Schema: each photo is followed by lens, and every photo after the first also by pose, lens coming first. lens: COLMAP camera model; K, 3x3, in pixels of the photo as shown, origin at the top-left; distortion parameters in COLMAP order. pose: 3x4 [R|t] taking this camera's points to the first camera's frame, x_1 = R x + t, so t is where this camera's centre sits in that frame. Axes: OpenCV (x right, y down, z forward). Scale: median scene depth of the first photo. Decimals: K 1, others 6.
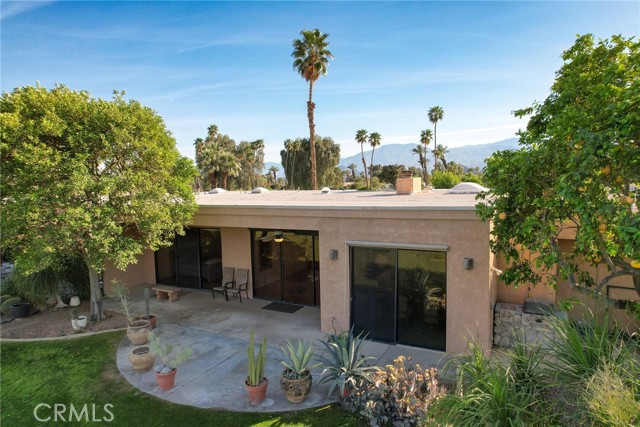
lens RADIAL K [[413.3, 0, 319.7], [0, 413.3, 215.2], [0, 0, 1]] dist [-0.045074, 0.004501]
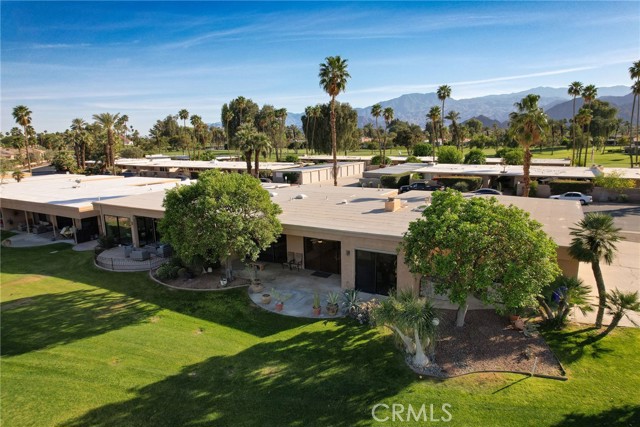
lens RADIAL K [[413.3, 0, 320.4], [0, 413.3, 212.4], [0, 0, 1]] dist [-0.045074, 0.004501]
pose [[0.999196, 0.008958, -0.039090, -0.008023], [-0.004600, 0.993902, 0.110173, -0.106546], [0.039839, -0.109904, 0.993143, -0.339564]]
